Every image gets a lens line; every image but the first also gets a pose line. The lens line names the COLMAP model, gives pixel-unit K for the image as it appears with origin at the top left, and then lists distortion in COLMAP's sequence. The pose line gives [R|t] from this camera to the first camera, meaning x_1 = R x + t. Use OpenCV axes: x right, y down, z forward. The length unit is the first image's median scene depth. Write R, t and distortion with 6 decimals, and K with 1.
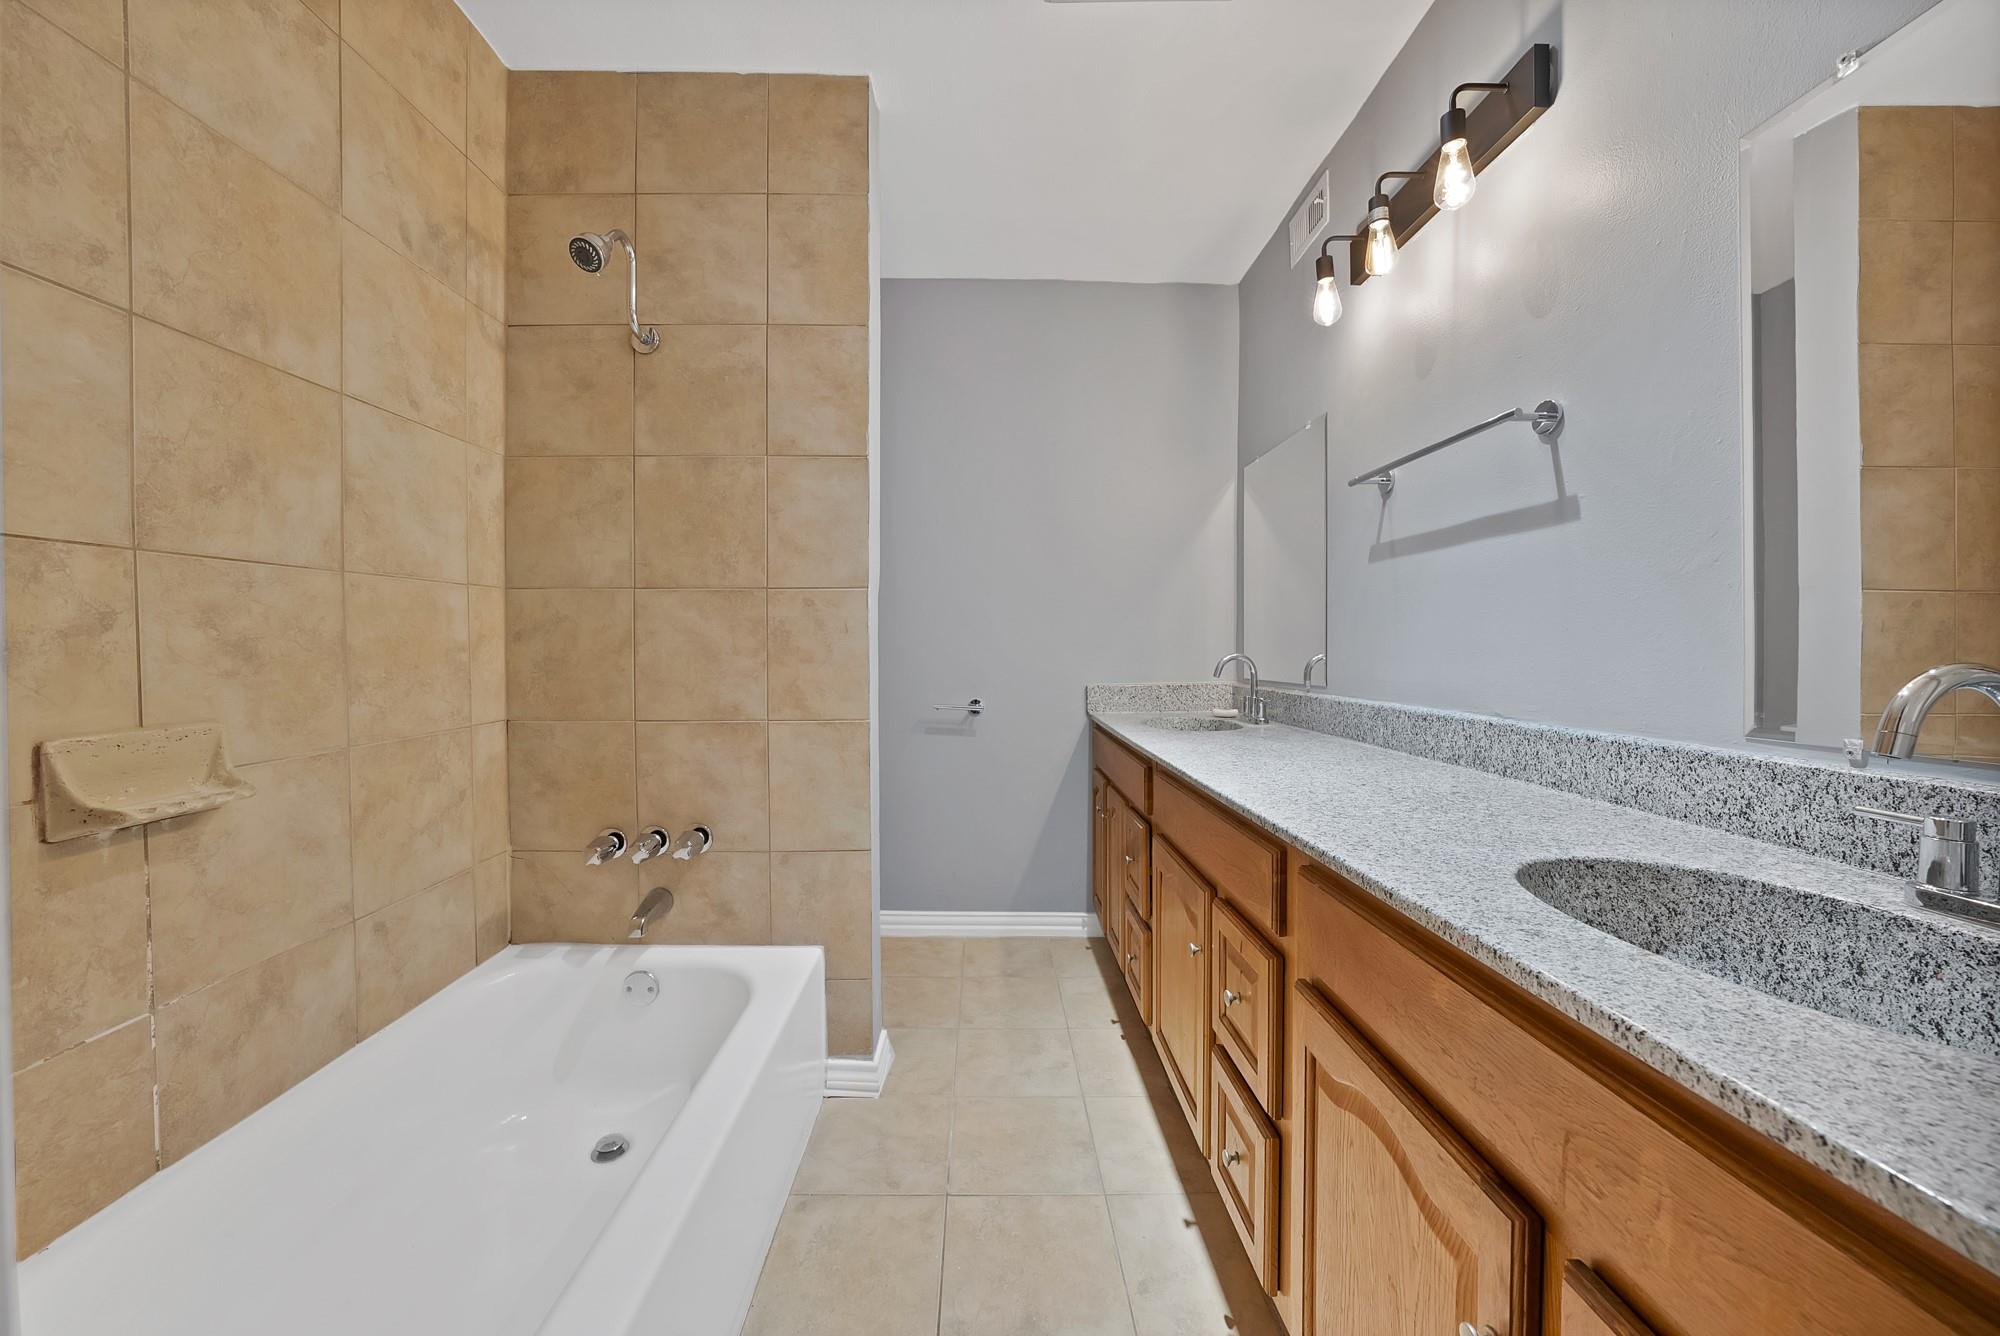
lens RADIAL K [[727.0, 0, 997.6], [0, 727.0, 660.9], [0, 0, 1]] dist [-0.028226, 0.005353]
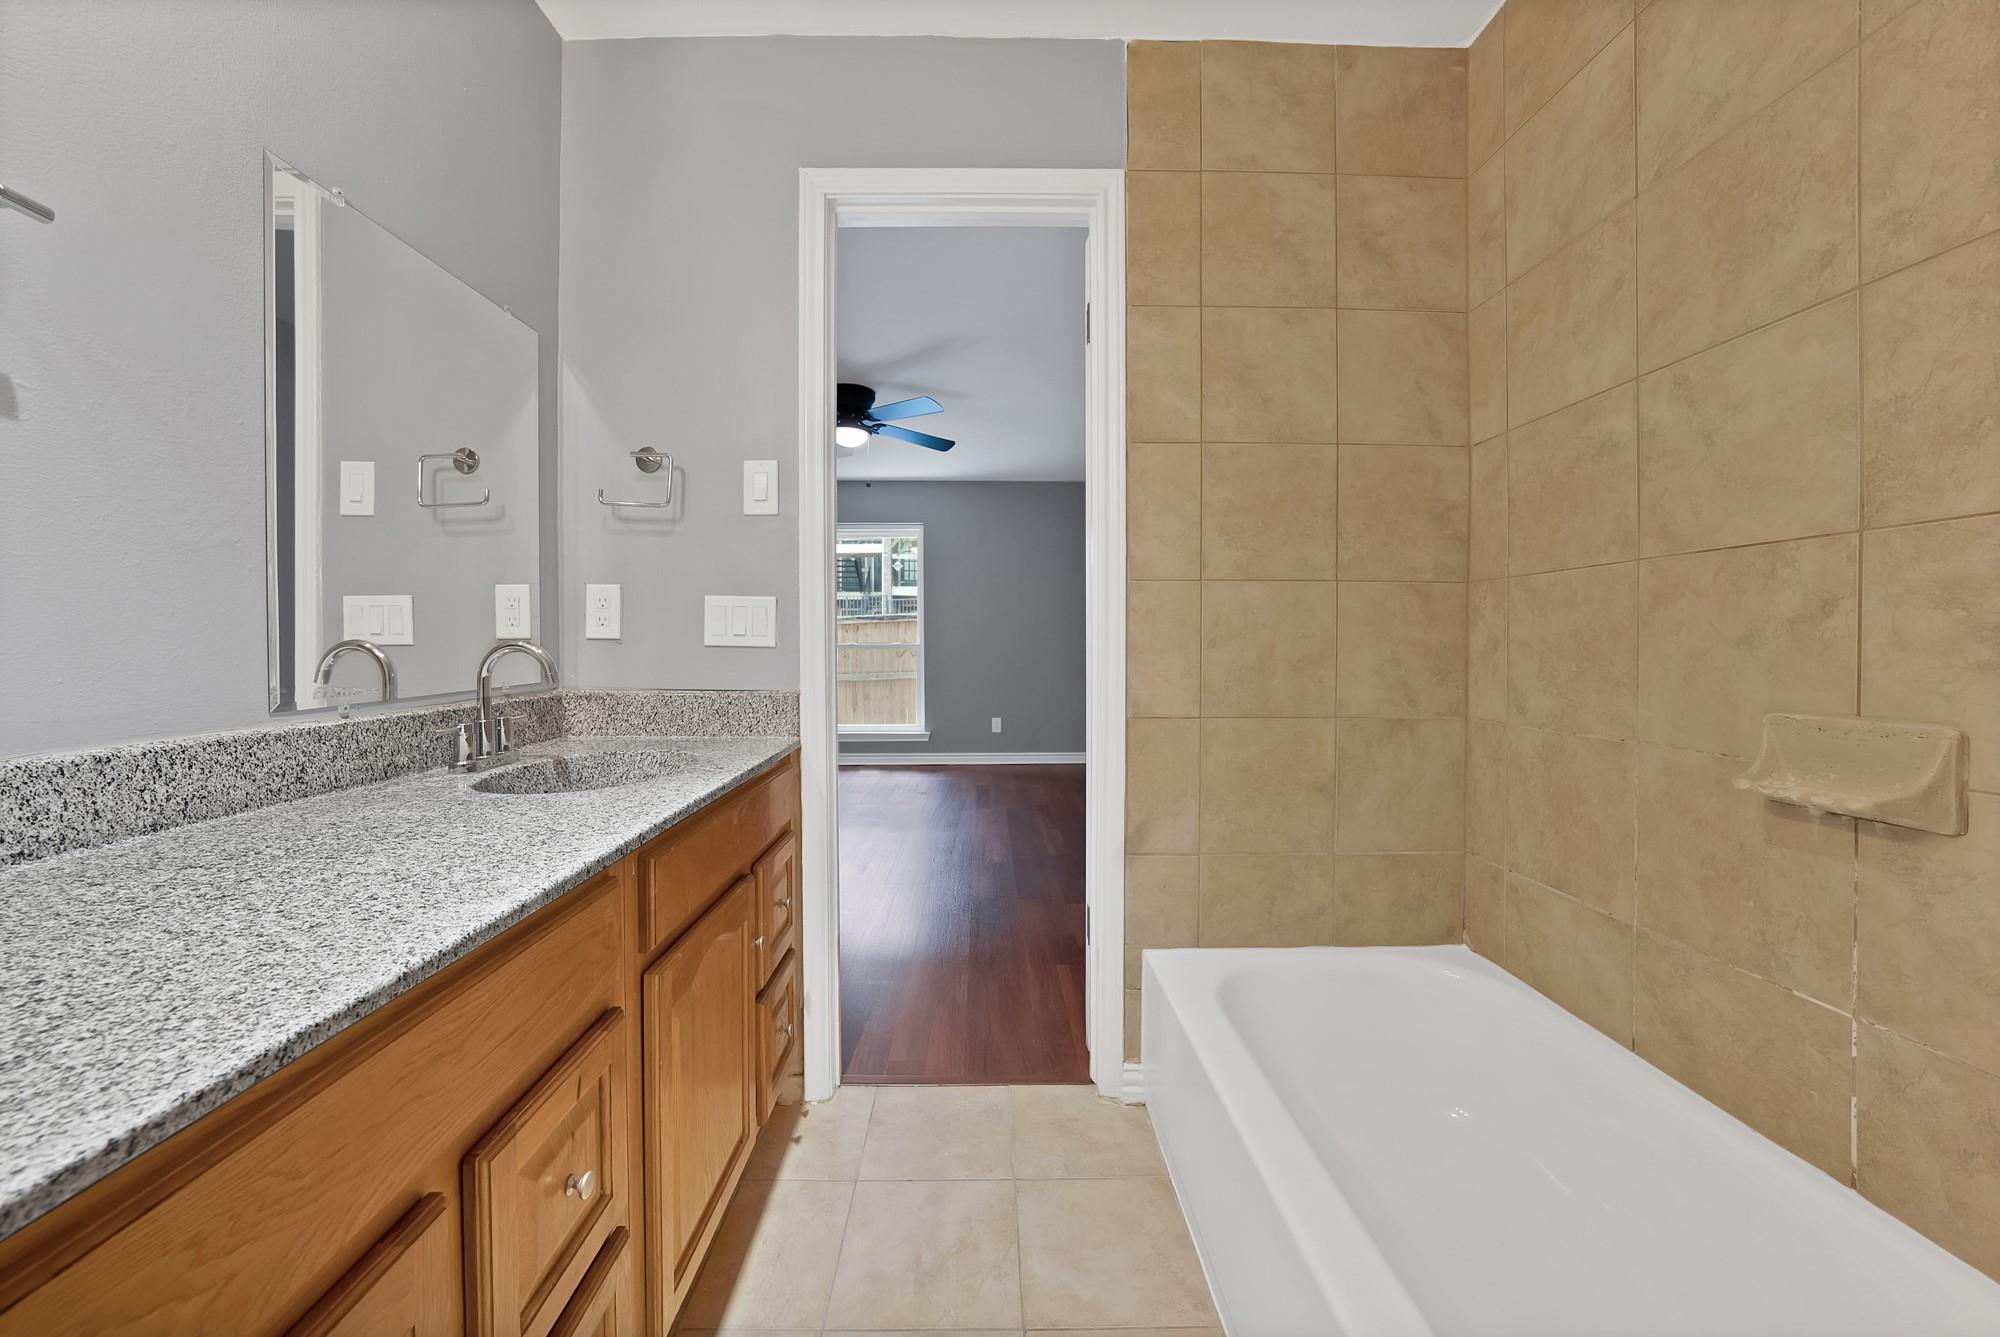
lens RADIAL K [[727.0, 0, 997.6], [0, 727.0, 661.4], [0, 0, 1]] dist [-0.028226, 0.005353]
pose [[-0.999997, -0.002178, -0.000736, -0.044434], [-0.002209, 0.998932, 0.046142, -0.022130], [0.000635, 0.046143, -0.998935, 1.946376]]
